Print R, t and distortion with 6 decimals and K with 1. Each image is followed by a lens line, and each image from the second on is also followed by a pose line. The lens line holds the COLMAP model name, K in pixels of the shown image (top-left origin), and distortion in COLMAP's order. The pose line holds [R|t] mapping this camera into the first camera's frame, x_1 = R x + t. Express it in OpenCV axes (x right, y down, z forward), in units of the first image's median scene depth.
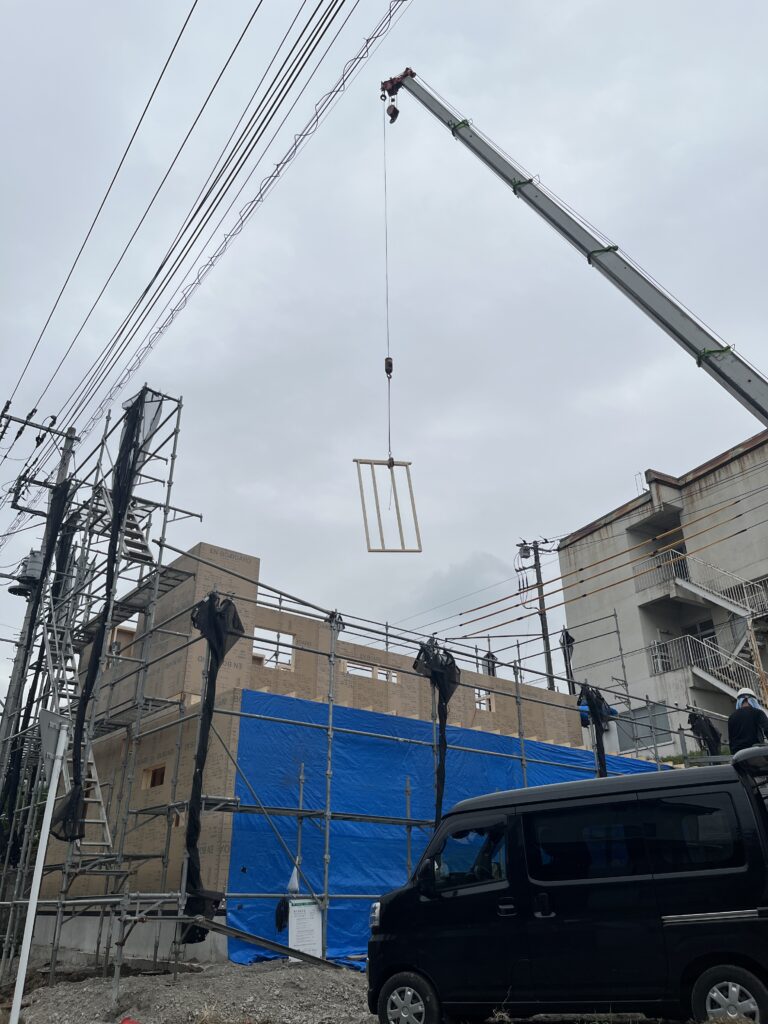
lens RADIAL K [[771.0, 0, 386.2], [0, 771.0, 500.8], [0, 0, 1]] dist [-0.008374, -0.002470]
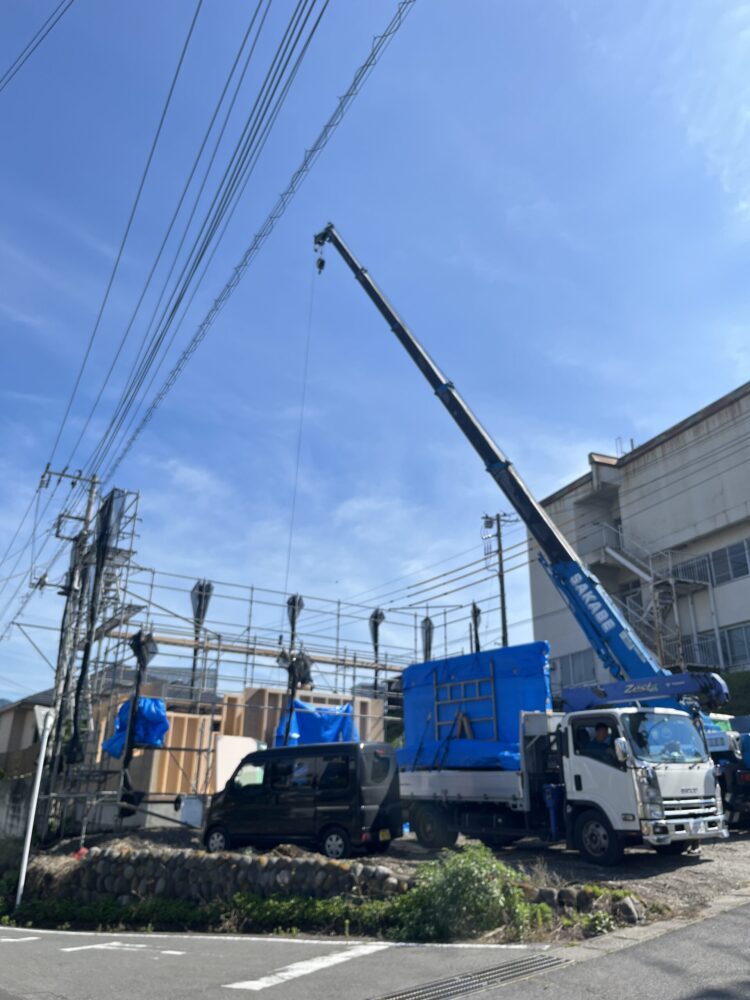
lens RADIAL K [[740.2, 0, 375.0], [0, 740.2, 500.0], [0, 0, 1]] dist [0.040341, -0.161561]
pose [[0.994317, -0.029376, -0.102328, 0.180467], [0.038233, 0.995588, 0.085694, -0.110589], [0.099359, -0.089119, 0.991053, -0.224710]]
